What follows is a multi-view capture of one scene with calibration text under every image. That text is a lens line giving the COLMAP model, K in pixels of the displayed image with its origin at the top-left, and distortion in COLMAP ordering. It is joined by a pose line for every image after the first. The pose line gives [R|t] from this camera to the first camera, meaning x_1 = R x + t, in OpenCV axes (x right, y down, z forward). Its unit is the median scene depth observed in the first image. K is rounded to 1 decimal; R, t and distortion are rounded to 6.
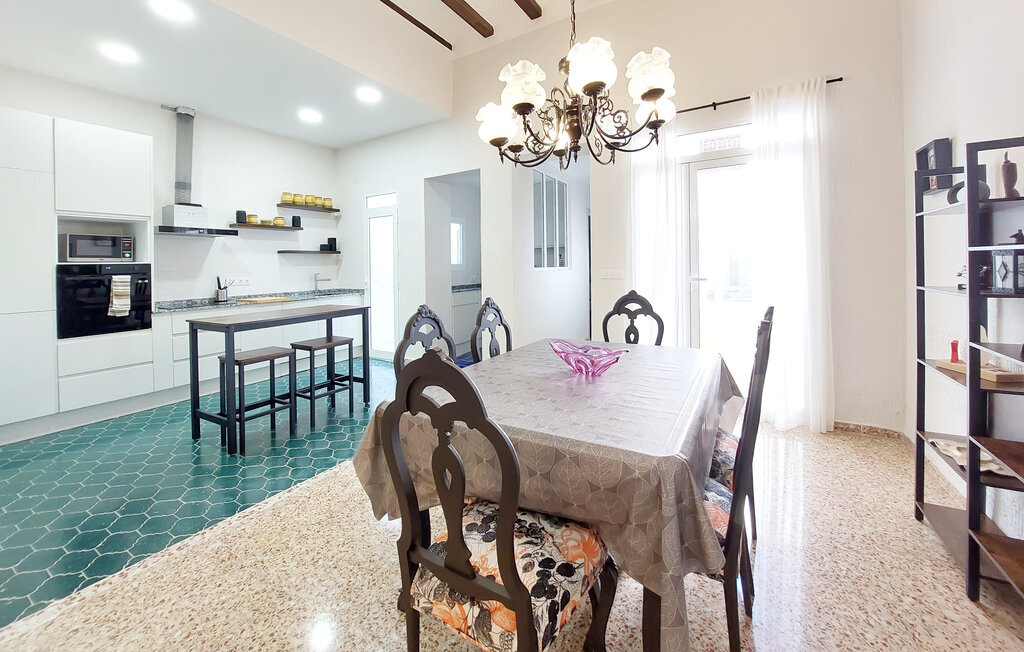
lens RADIAL K [[397.0, 0, 509.1], [0, 397.0, 268.8], [0, 0, 1]] dist [-0.011176, -0.000130]
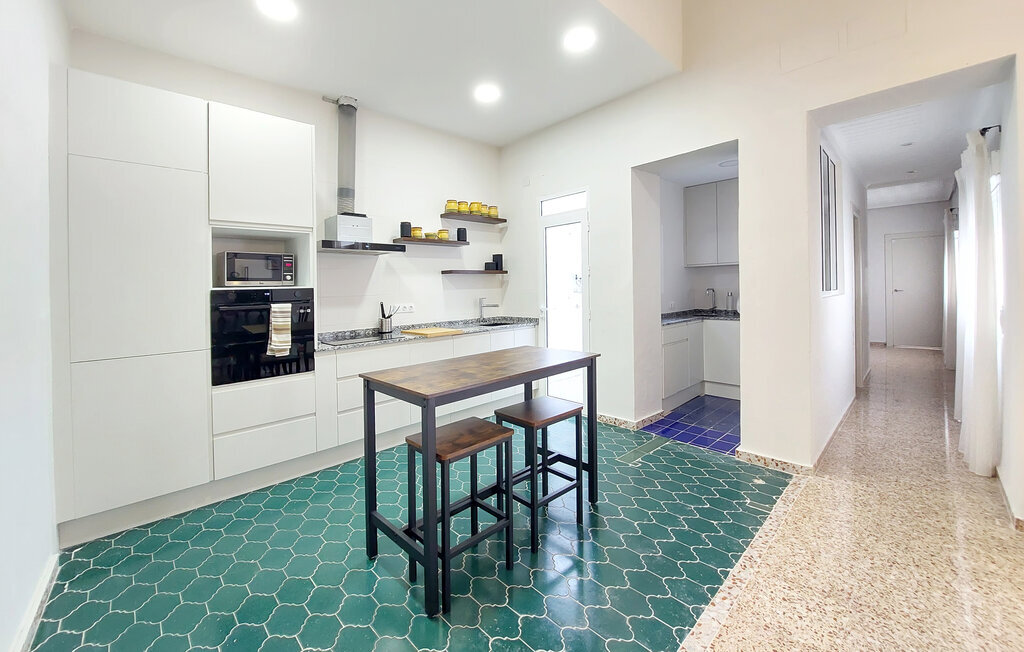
lens RADIAL K [[399.7, 0, 513.2], [0, 399.7, 287.2], [0, 0, 1]] dist [-0.000294, -0.000048]
pose [[0.963424, -0.004308, -0.267948, -0.270102], [0.003170, 0.999984, -0.004679, -0.008167], [0.267964, 0.003659, 0.963422, 0.291903]]
